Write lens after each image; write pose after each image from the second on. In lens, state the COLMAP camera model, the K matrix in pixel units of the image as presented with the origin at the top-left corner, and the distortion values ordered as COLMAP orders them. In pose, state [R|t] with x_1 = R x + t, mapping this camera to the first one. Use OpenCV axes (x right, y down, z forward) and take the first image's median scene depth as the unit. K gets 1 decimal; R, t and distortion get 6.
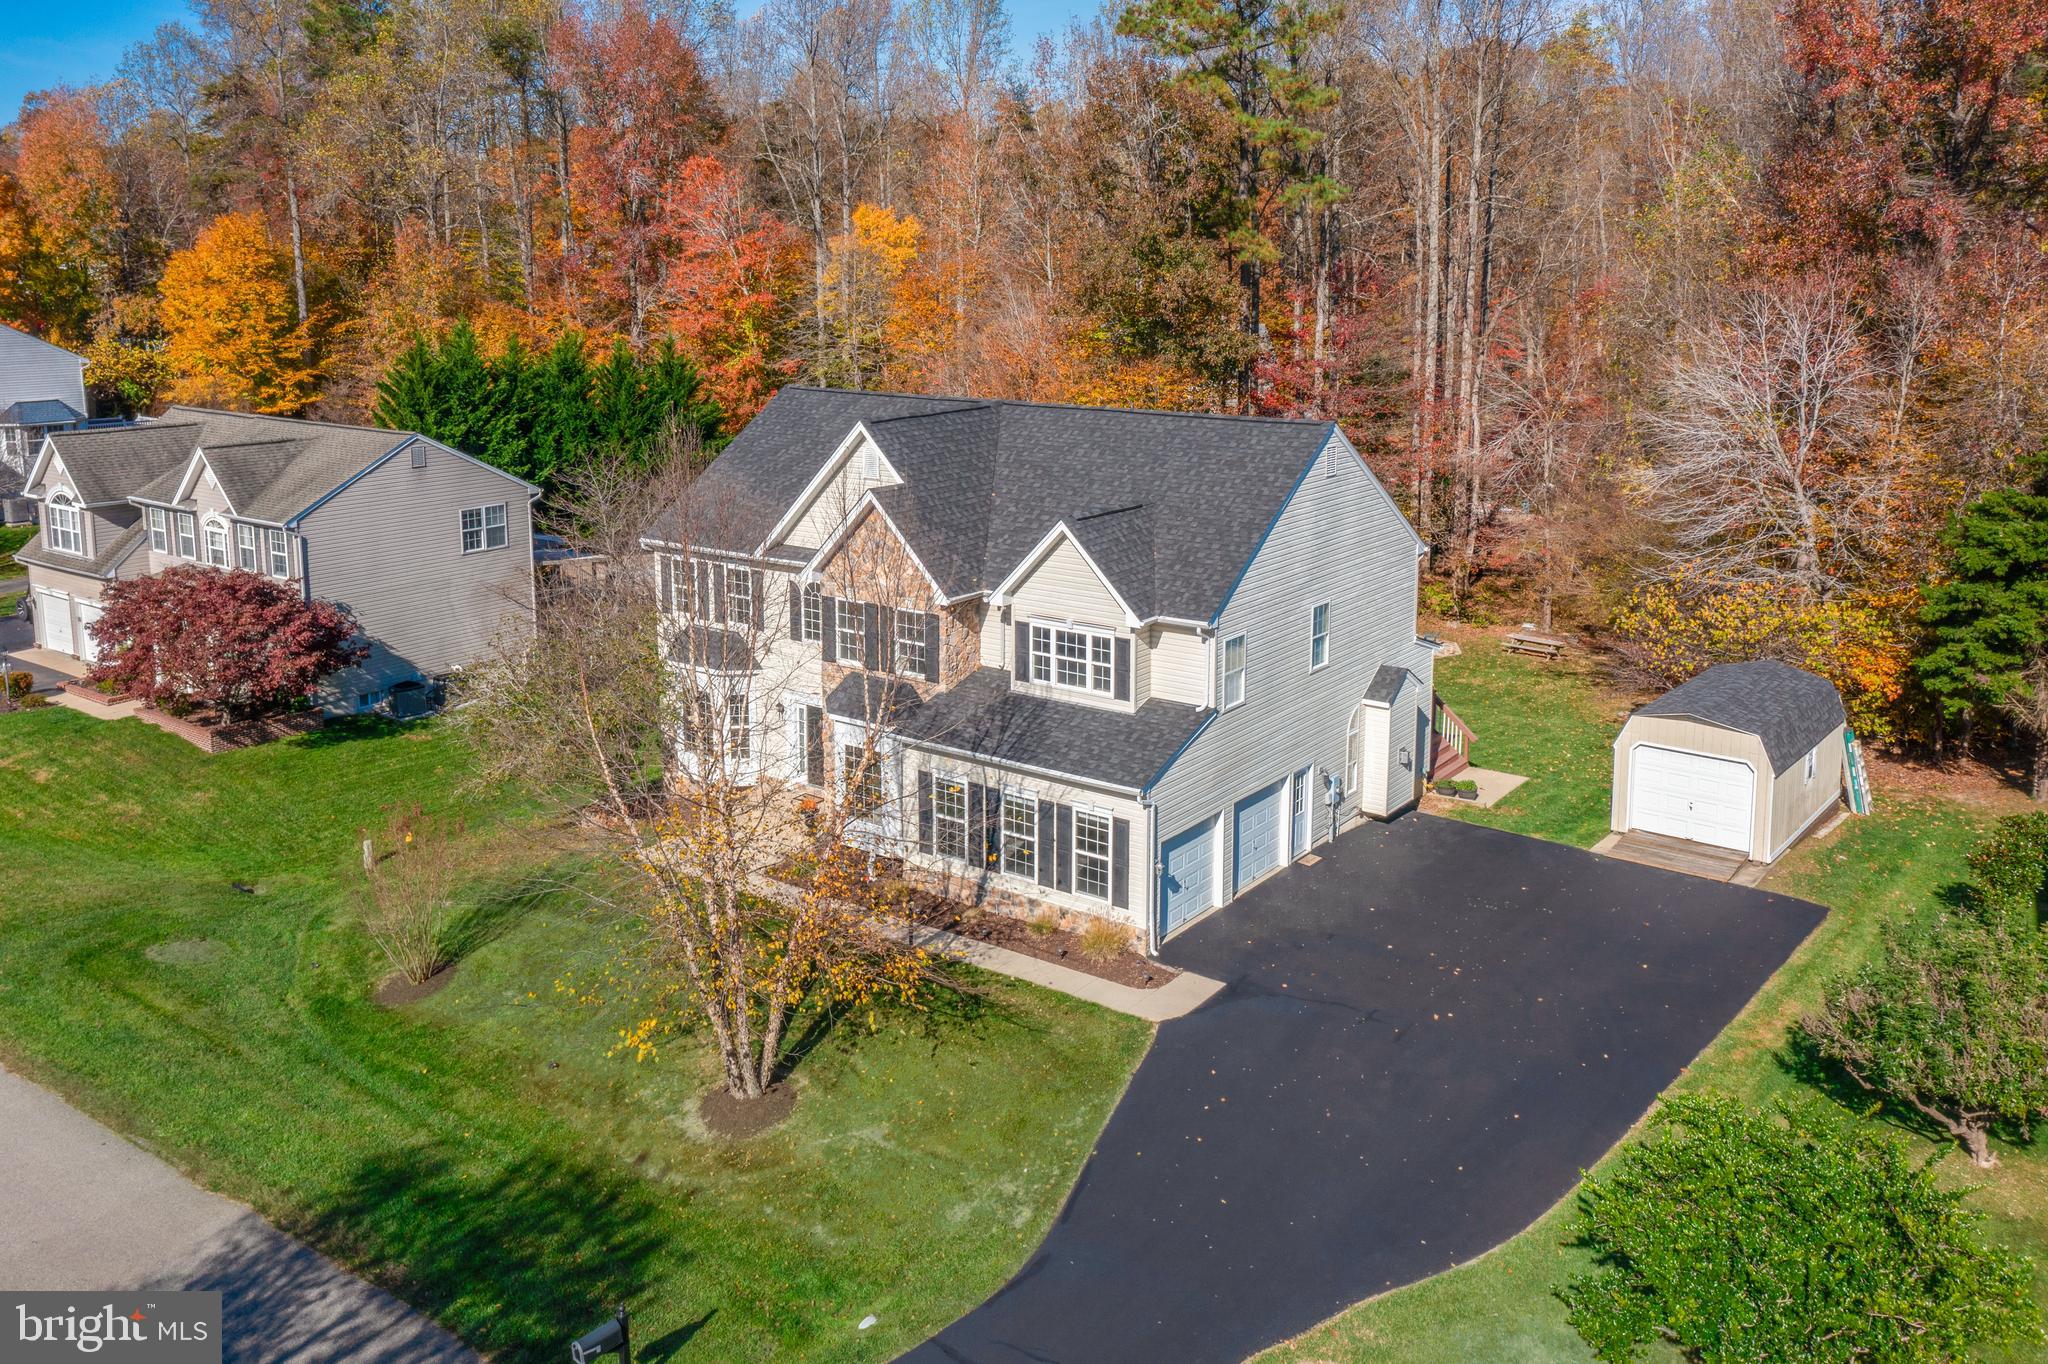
lens RADIAL K [[1677.7, 0, 1038.7], [0, 1677.7, 504.5], [0, 0, 1]] dist [-0.004637, -0.001850]
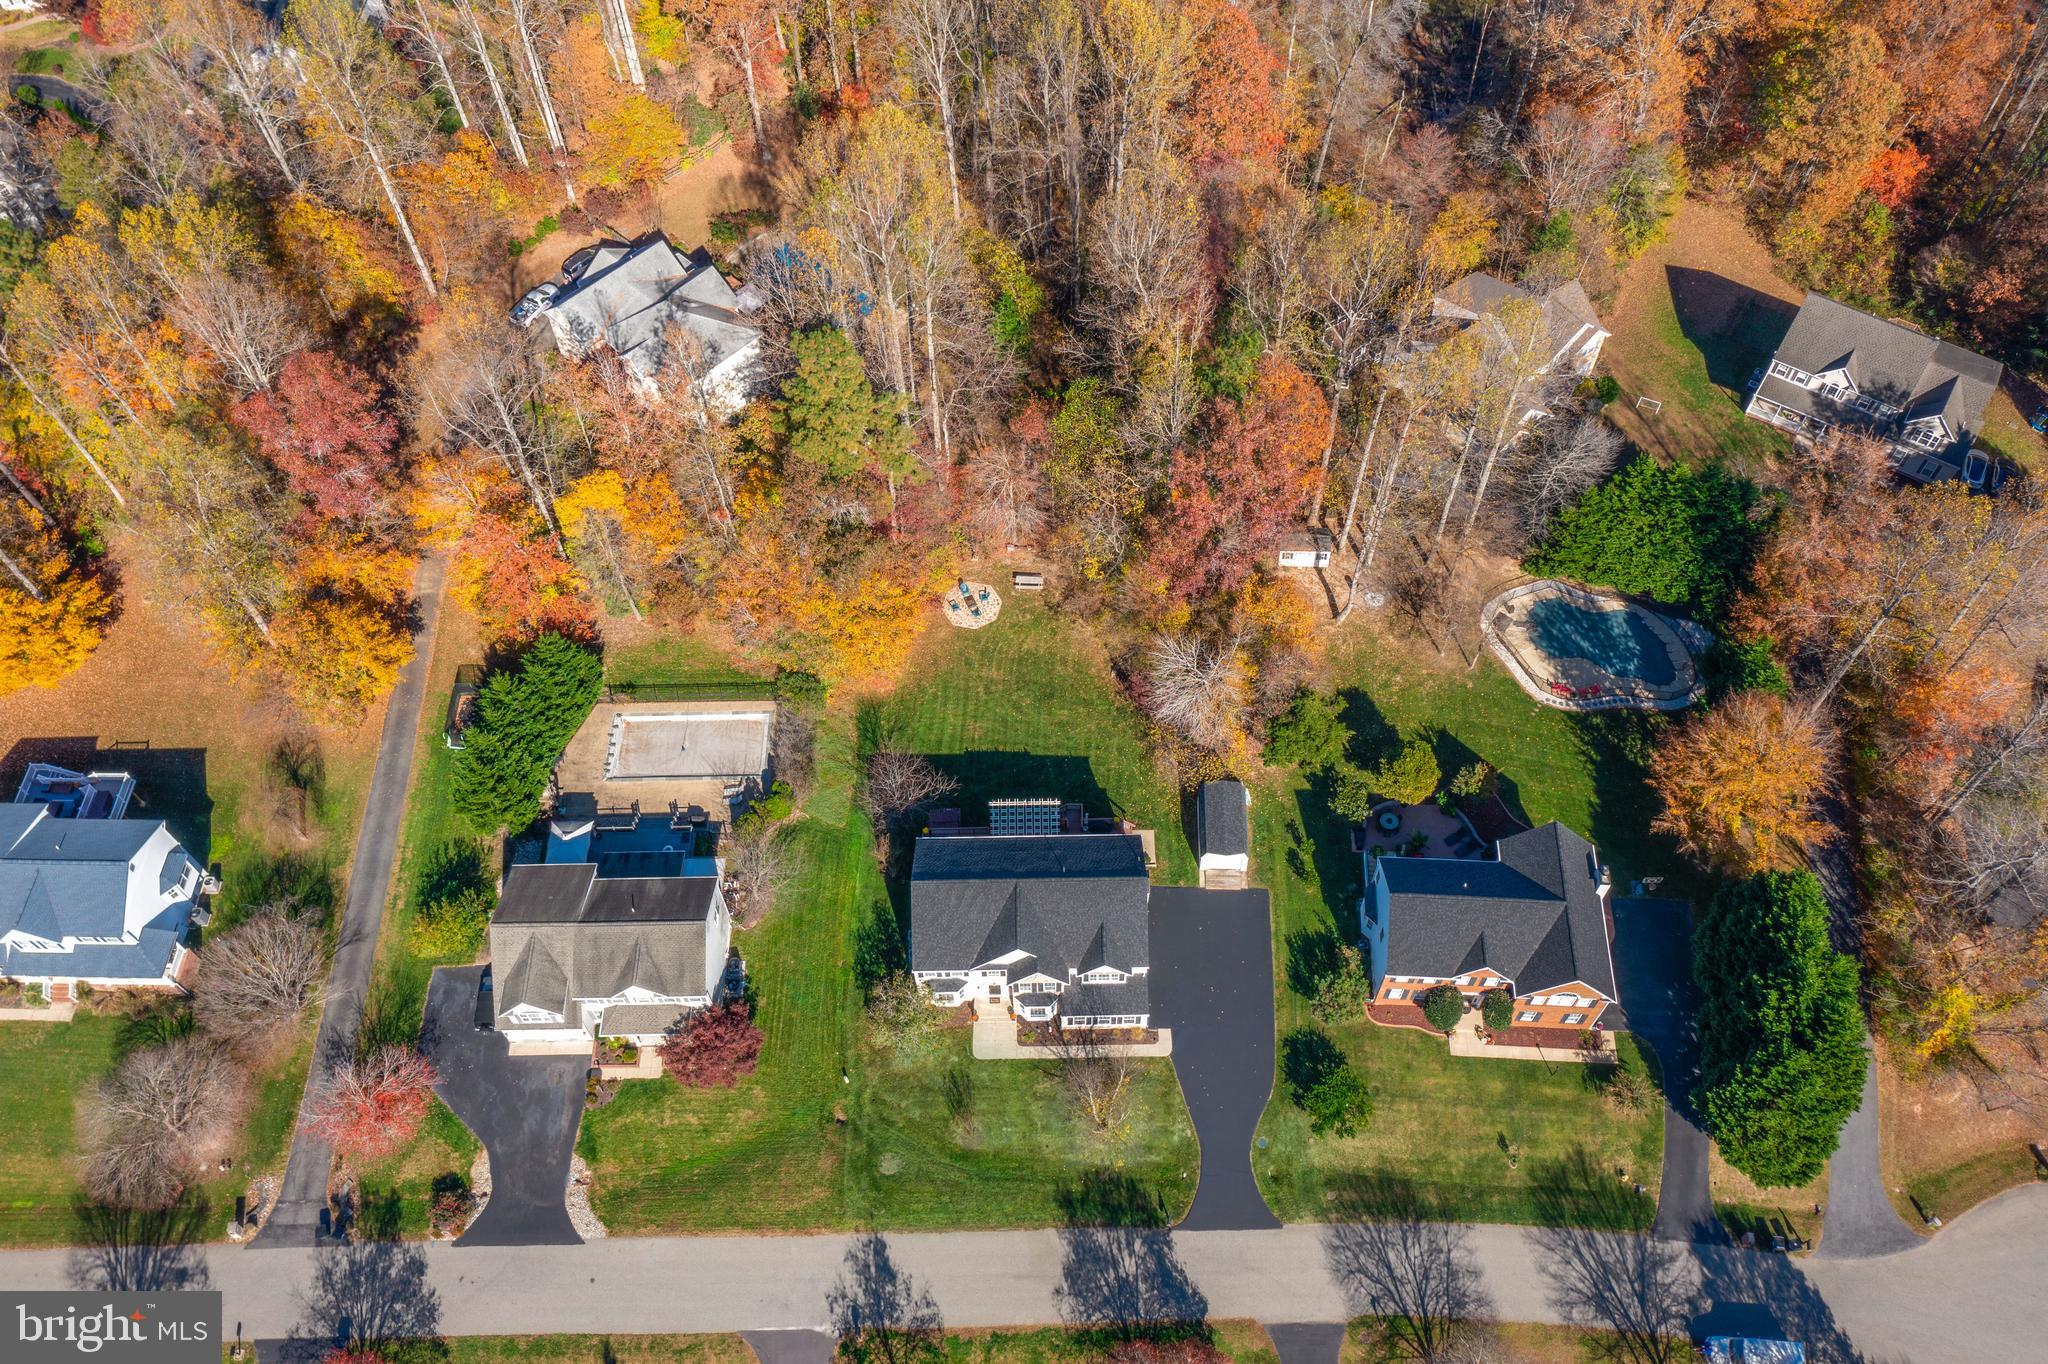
lens RADIAL K [[1629.3, 0, 1030.0], [0, 1629.3, 684.8], [0, 0, 1]] dist [0.000061, 0.002723]
pose [[0.799217, -0.511798, 0.315143, -0.846954], [0.109741, 0.639771, 0.760690, -2.846735], [-0.590940, -0.573372, 0.567481, -0.459181]]
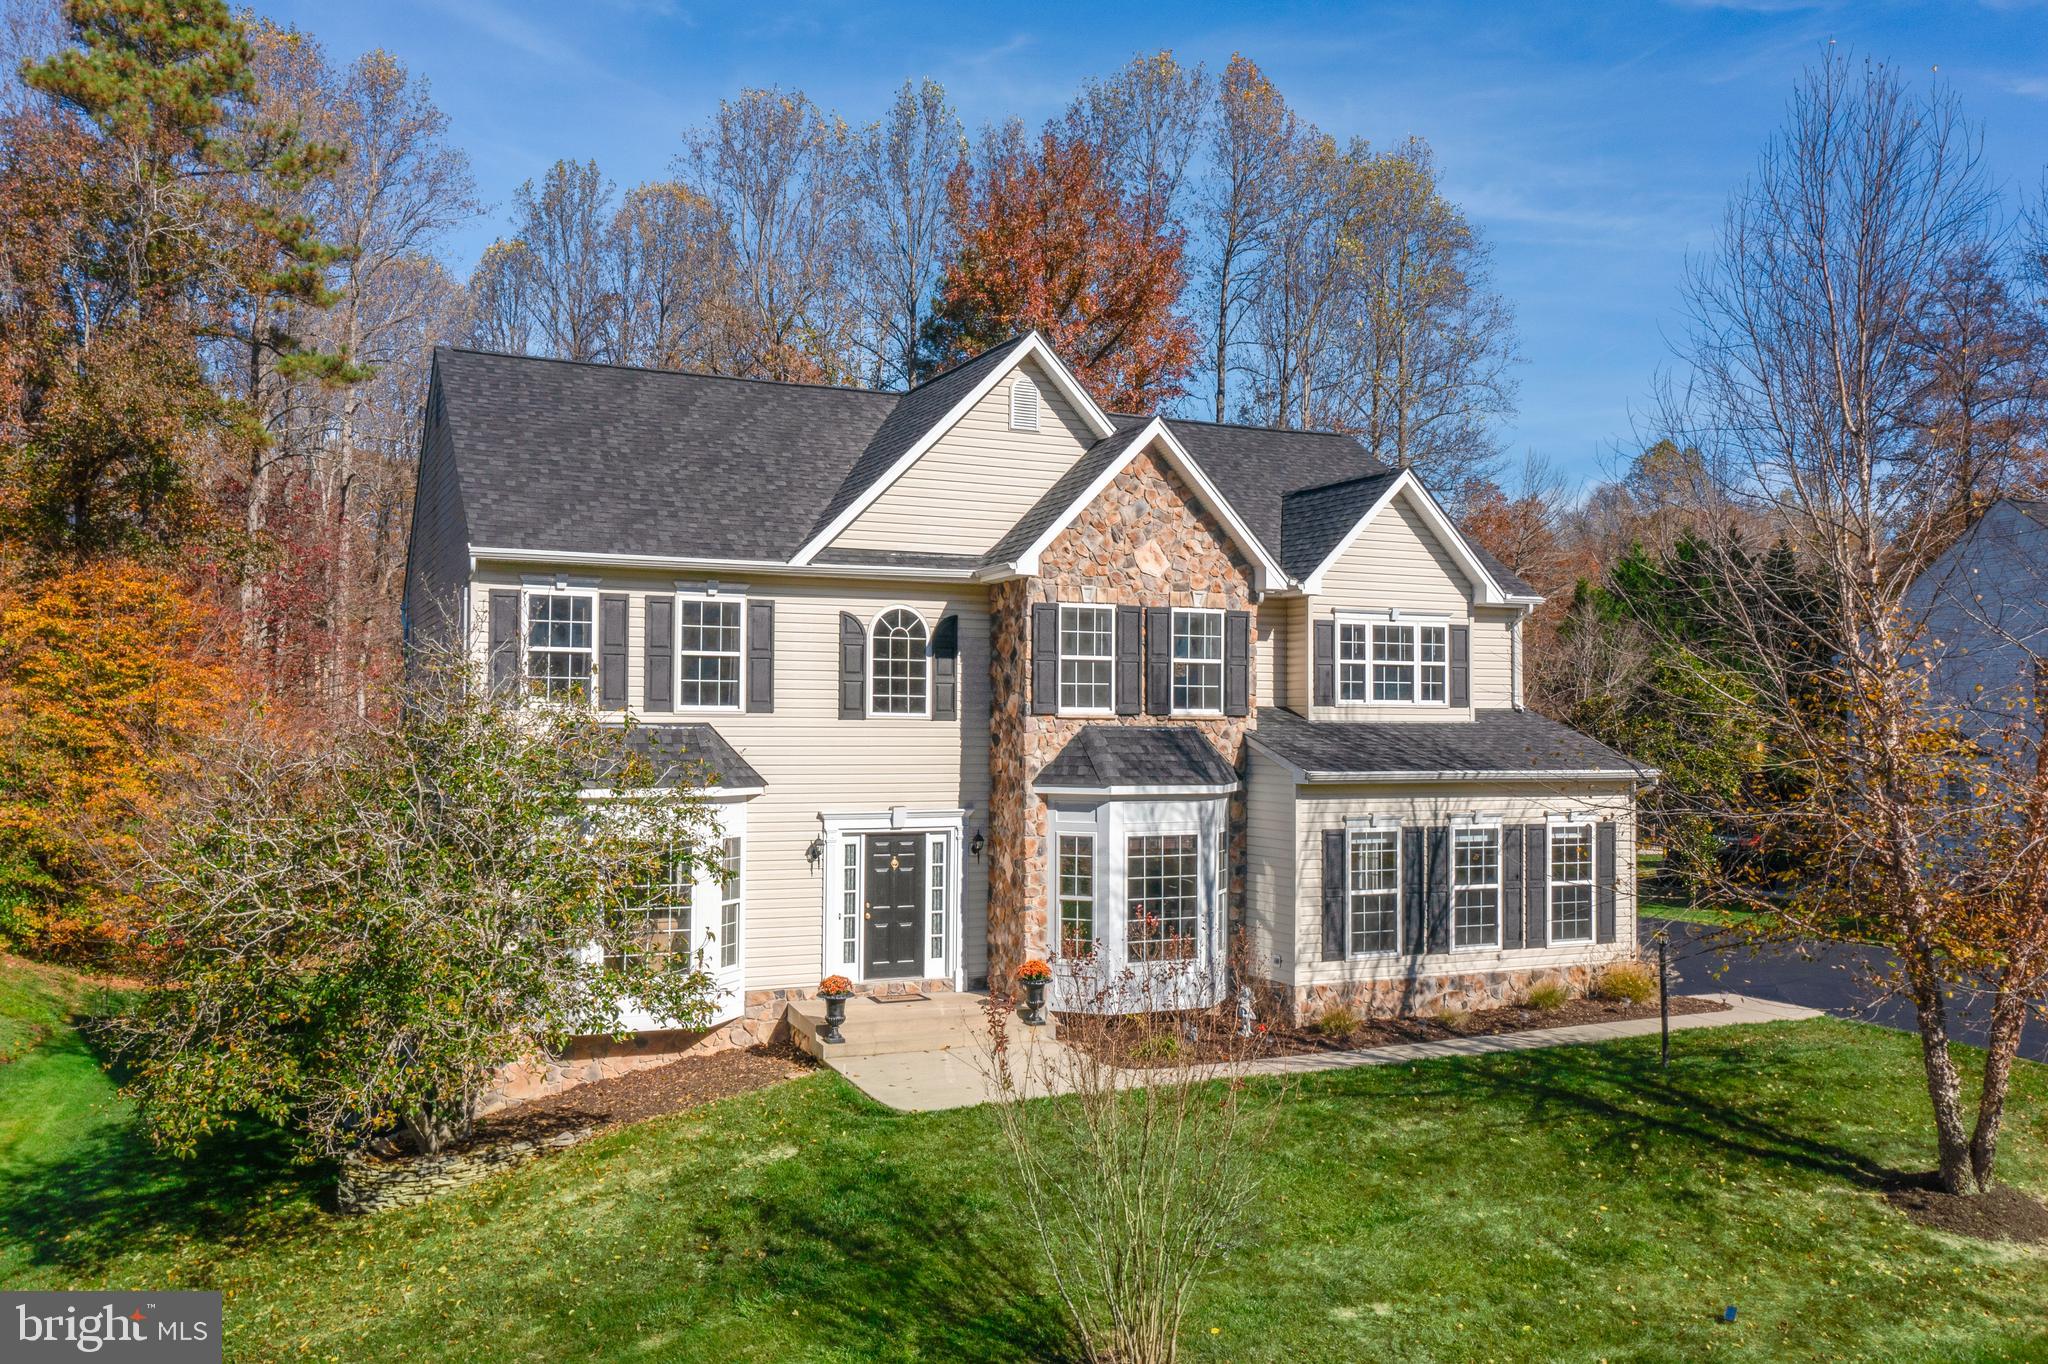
lens RADIAL K [[1655.3, 0, 1024.0], [0, 1655.3, 682.0], [0, 0, 1]] dist [0.000583, 0.004918]
pose [[0.482318, 0.023665, 0.875677, -0.701727], [0.126432, 0.987288, -0.096319, 0.150655], [-0.866824, 0.157171, 0.473195, 0.797631]]
